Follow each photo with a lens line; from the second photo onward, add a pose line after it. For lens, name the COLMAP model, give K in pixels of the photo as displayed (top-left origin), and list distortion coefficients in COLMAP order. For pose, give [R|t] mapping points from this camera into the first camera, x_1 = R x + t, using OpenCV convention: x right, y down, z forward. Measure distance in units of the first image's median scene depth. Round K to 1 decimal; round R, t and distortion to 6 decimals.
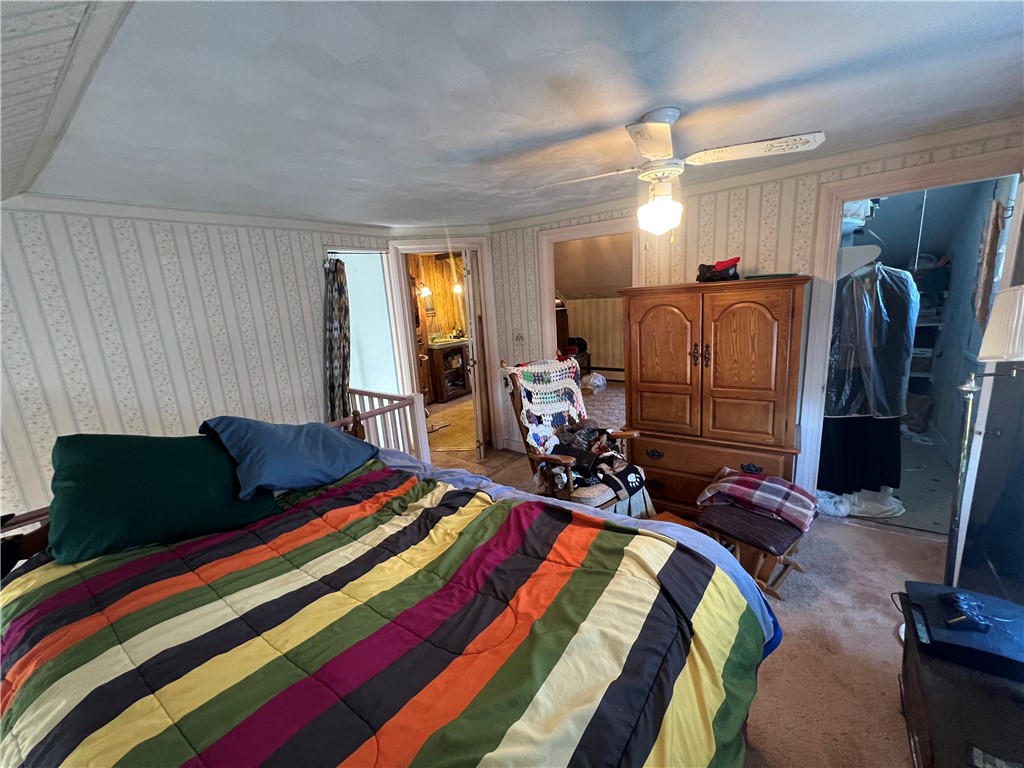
lens RADIAL K [[413.1, 0, 512.0], [0, 413.1, 384.0], [0, 0, 1]] dist [-0.001749, -0.000366]
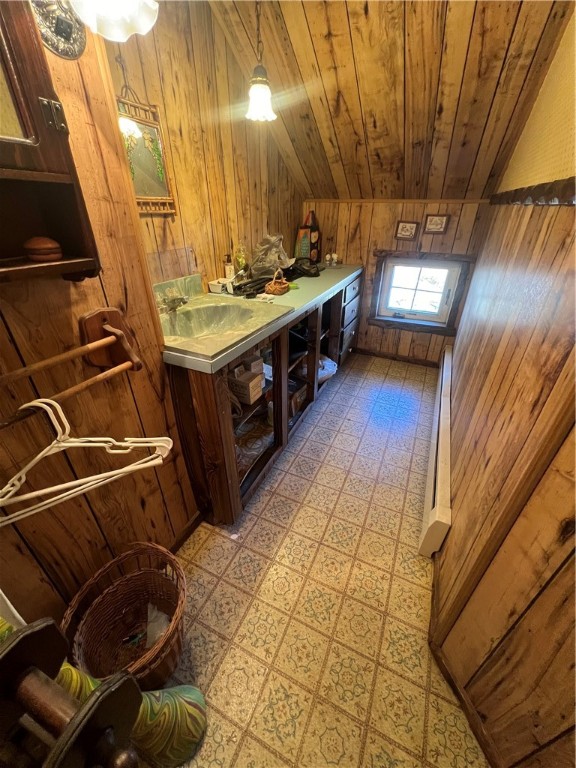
lens RADIAL K [[309.8, 0, 288.0], [0, 309.8, 384.0], [0, 0, 1]] dist [-0.001749, -0.000366]
pose [[0.980076, -0.032010, 0.196026, -0.153821], [-0.027097, 0.956153, 0.291612, -0.118159], [-0.196765, -0.291113, 0.936235, 0.751092]]
